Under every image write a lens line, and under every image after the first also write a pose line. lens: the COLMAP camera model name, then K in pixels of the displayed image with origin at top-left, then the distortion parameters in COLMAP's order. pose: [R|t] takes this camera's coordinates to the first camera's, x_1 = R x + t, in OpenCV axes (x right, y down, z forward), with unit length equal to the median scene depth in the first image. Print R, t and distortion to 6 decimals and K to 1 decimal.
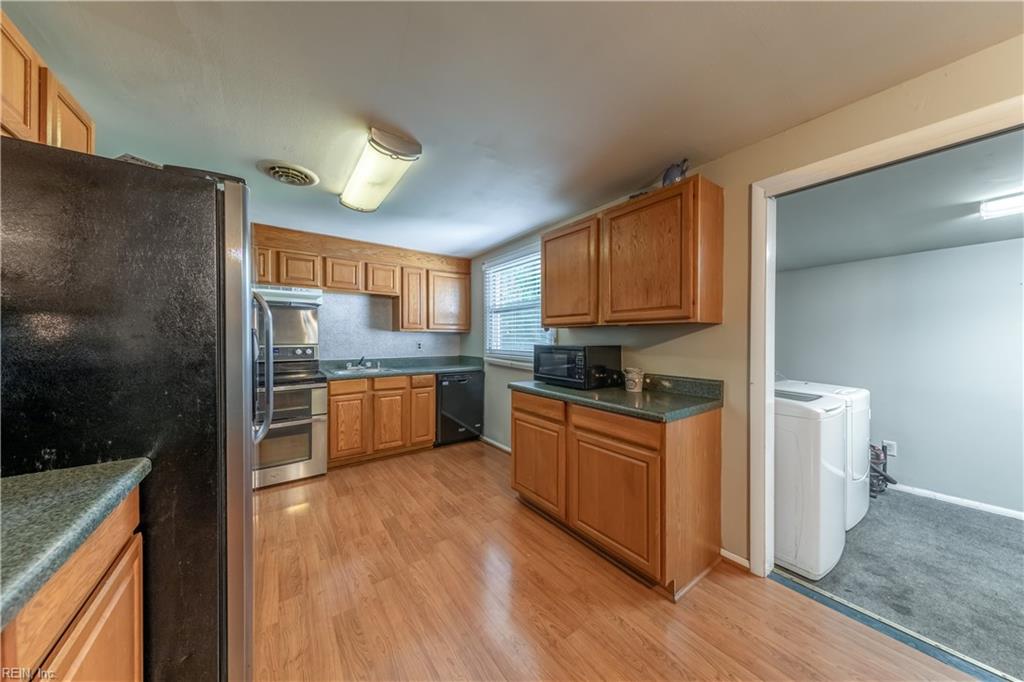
lens RADIAL K [[332.0, 0, 512.0], [0, 332.0, 341.0], [0, 0, 1]] dist [0.007718, -0.000061]
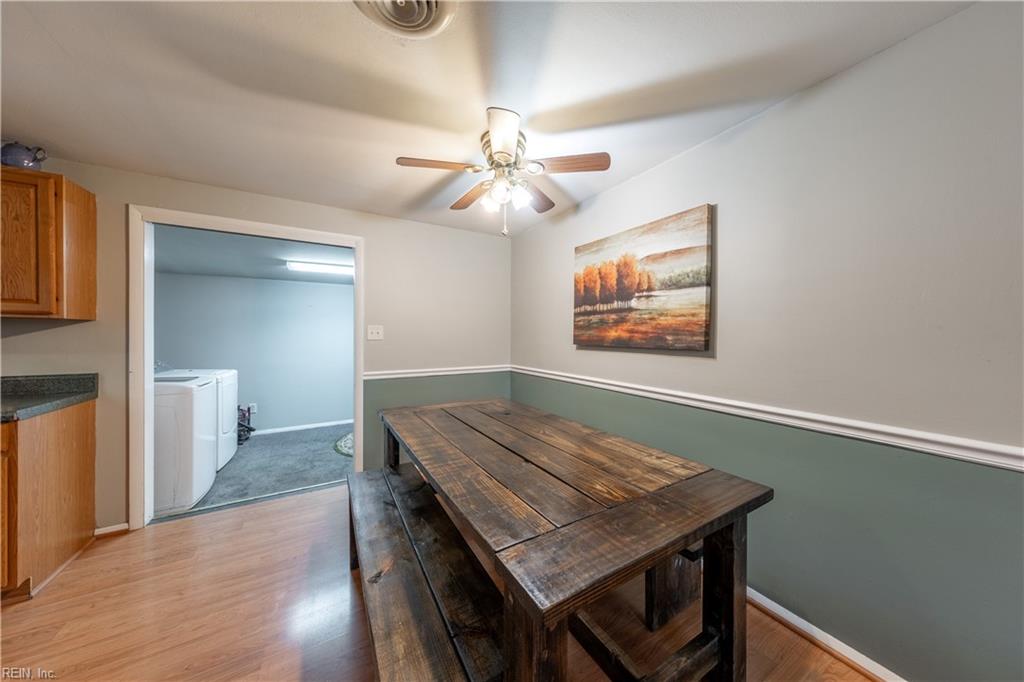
lens RADIAL K [[321.3, 0, 514.0], [0, 321.3, 337.4], [0, 0, 1]] dist [0.001346, 0.000032]
pose [[0.091618, -0.006646, 0.995772, -0.264290], [-0.000045, 0.999978, 0.006678, -0.004227], [-0.995794, -0.000657, 0.091615, -0.412976]]
